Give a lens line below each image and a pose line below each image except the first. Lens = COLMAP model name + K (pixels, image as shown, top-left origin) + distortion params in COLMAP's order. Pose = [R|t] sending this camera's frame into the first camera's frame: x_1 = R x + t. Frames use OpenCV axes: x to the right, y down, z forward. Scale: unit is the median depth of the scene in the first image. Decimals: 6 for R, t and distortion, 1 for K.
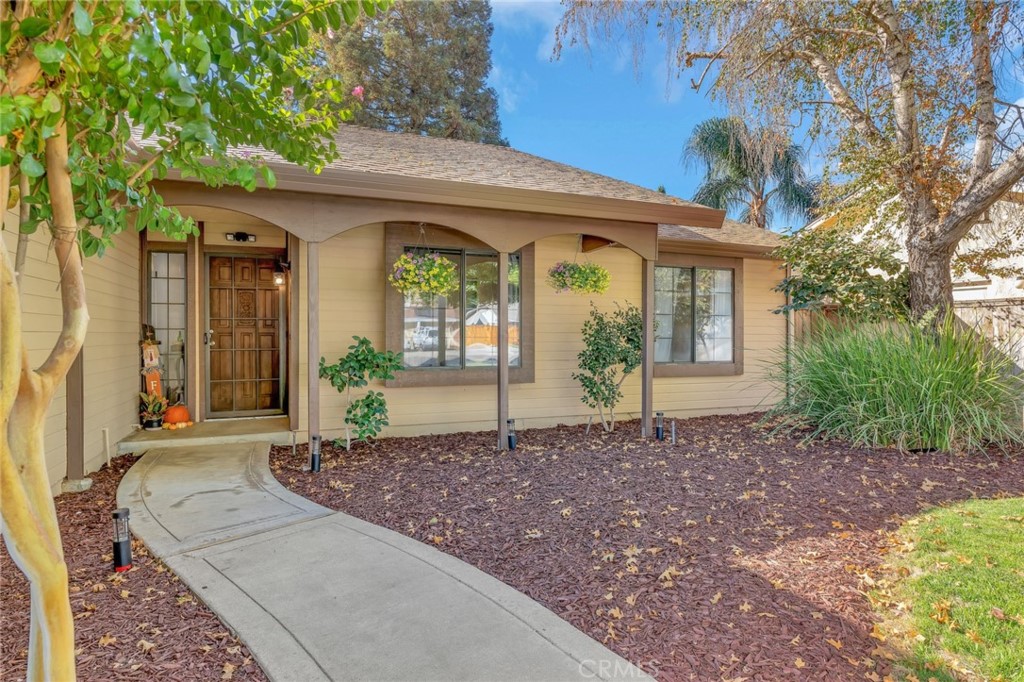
lens RADIAL K [[594.5, 0, 512.3], [0, 594.5, 326.7], [0, 0, 1]] dist [0.002720, 0.000735]
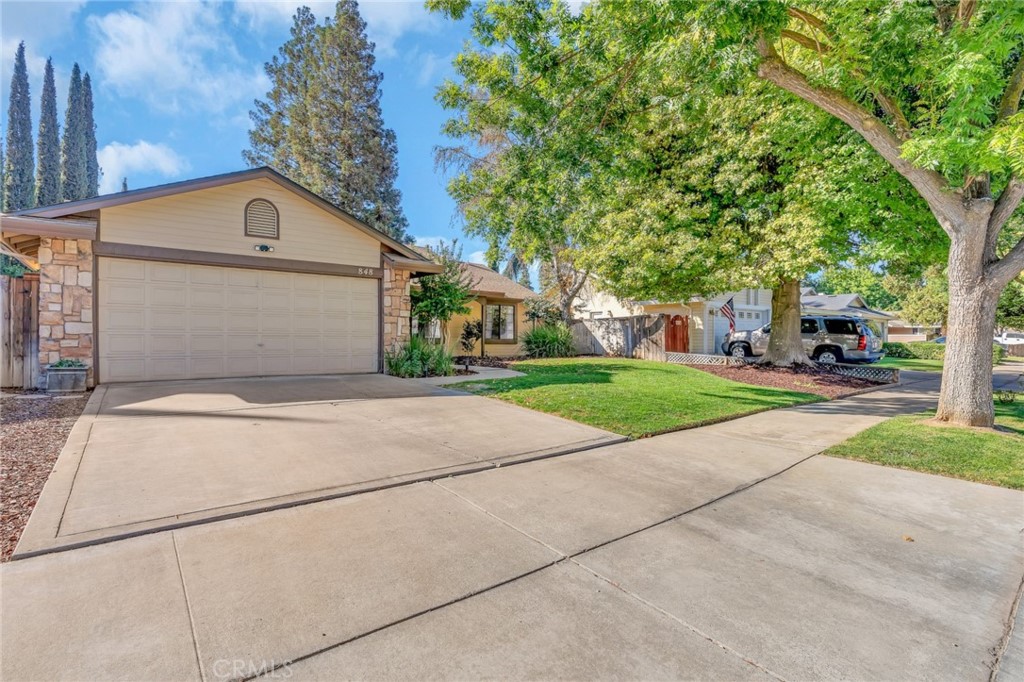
lens RADIAL K [[503.8, 0, 512.0], [0, 503.8, 341.0], [0, 0, 1]] dist [-0.002828, -0.000332]
pose [[0.963138, 0.007182, 0.268914, -0.334279], [-0.012788, 0.999736, 0.019102, 0.026942], [-0.268705, -0.021837, 0.962975, -1.570025]]
